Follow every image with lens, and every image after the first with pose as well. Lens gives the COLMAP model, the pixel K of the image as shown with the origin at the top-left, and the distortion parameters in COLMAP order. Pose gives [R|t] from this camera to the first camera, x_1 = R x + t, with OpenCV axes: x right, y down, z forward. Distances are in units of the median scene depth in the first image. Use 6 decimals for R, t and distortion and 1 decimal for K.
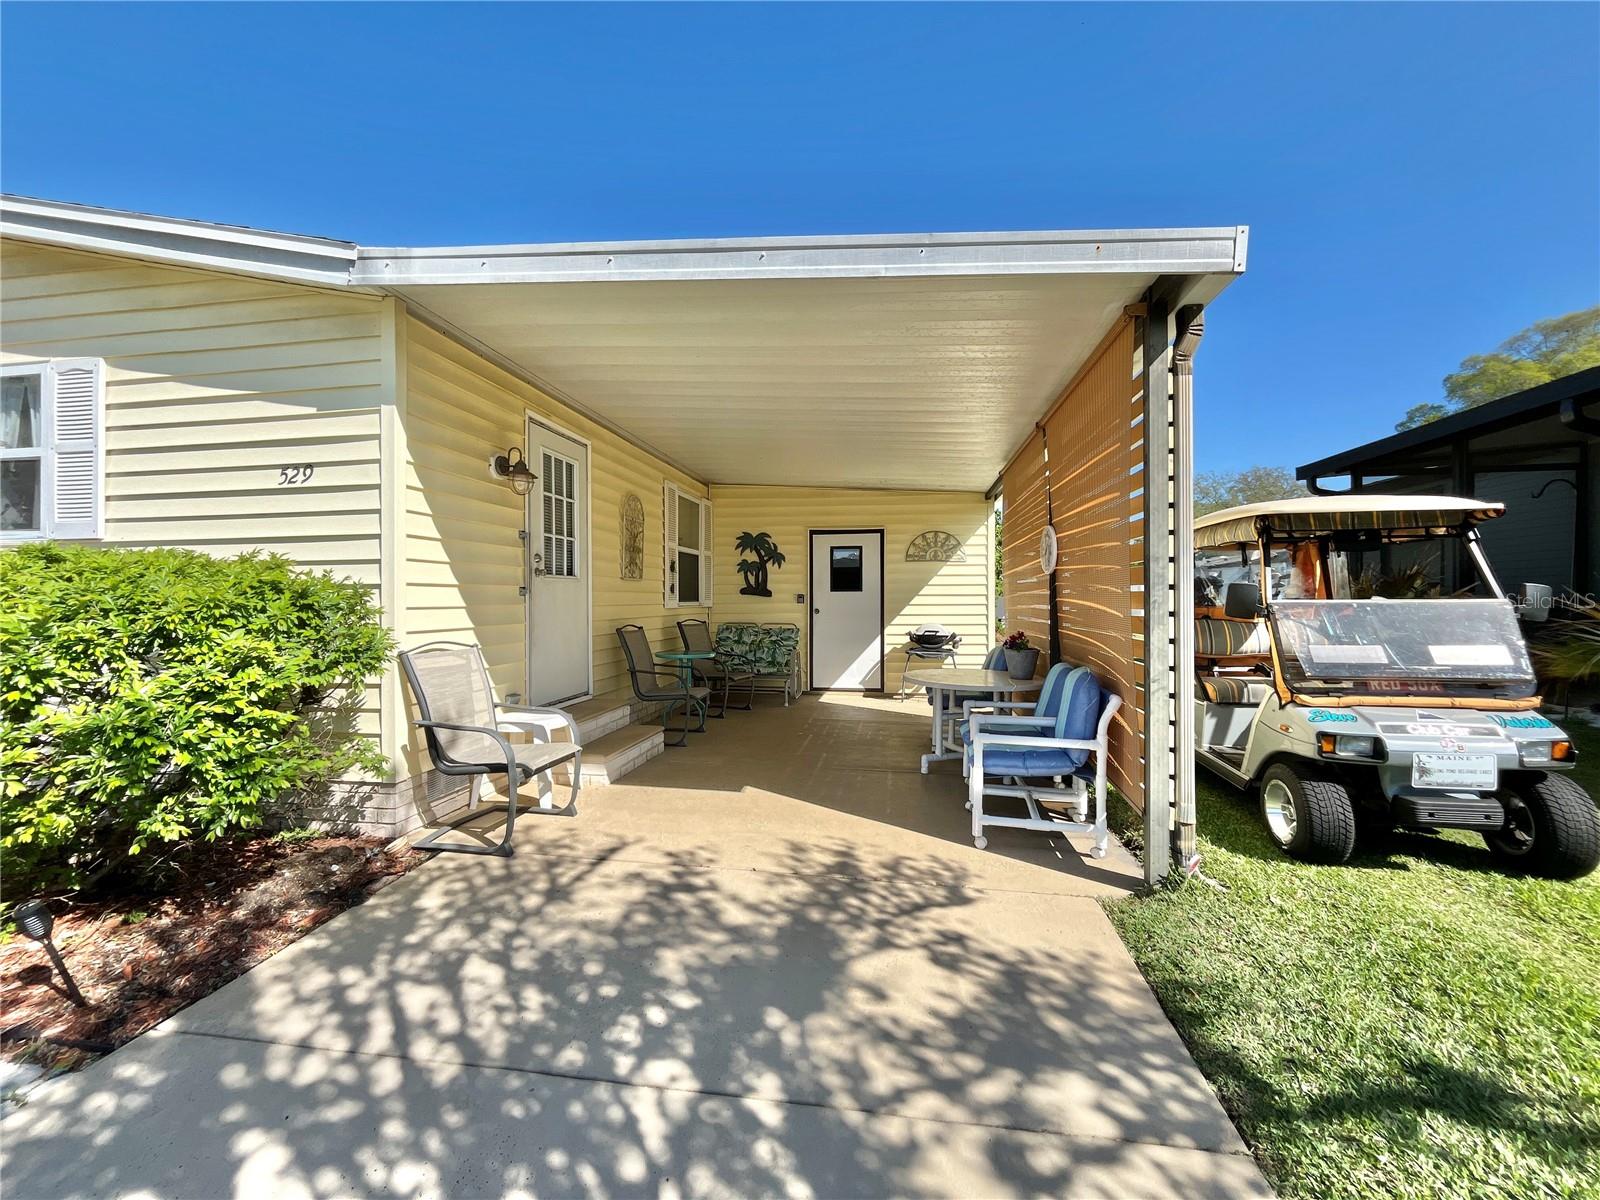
lens RADIAL K [[650.2, 0, 800.0], [0, 650.2, 600.0], [0, 0, 1]] dist [-0.002152, -0.000135]
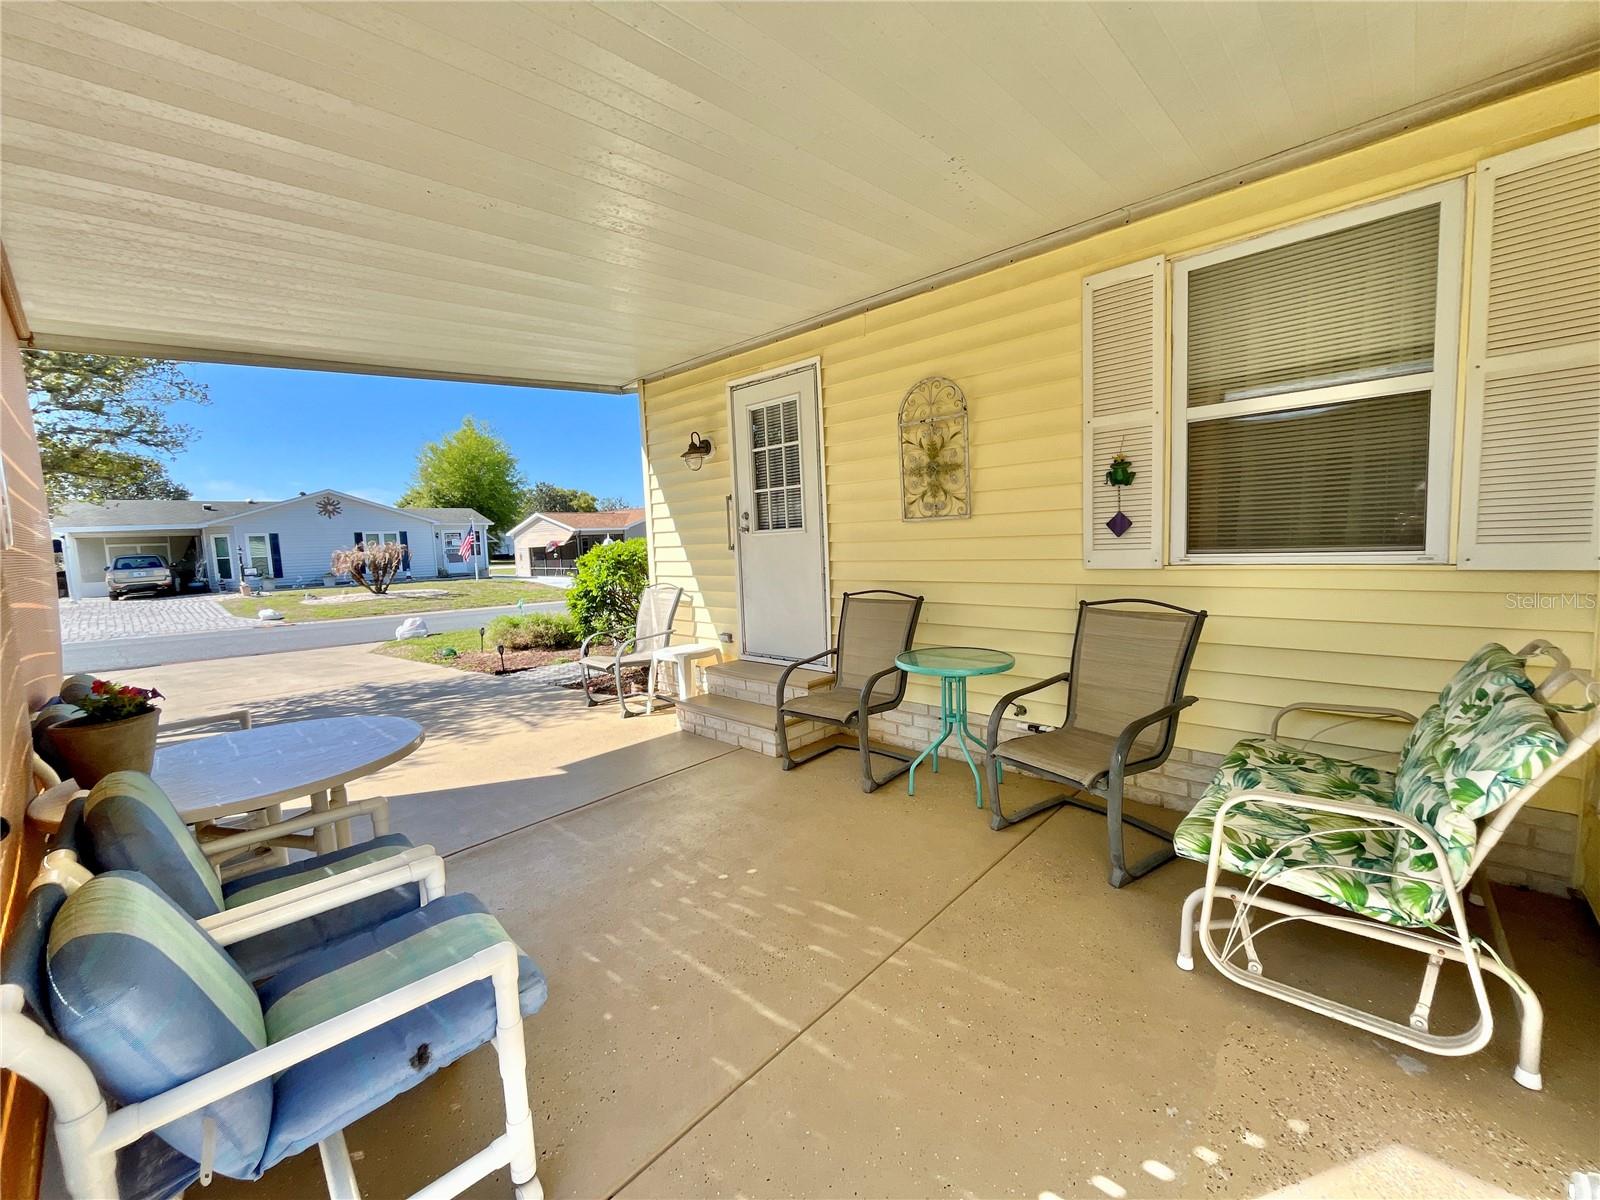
lens RADIAL K [[650.2, 0, 800.0], [0, 650.2, 600.0], [0, 0, 1]] dist [-0.002152, -0.000135]
pose [[-0.526508, 0.111164, -0.842871, 0.451450], [0.047718, 0.993716, 0.101251, -0.031307], [0.848830, 0.013090, -0.528504, 1.600132]]
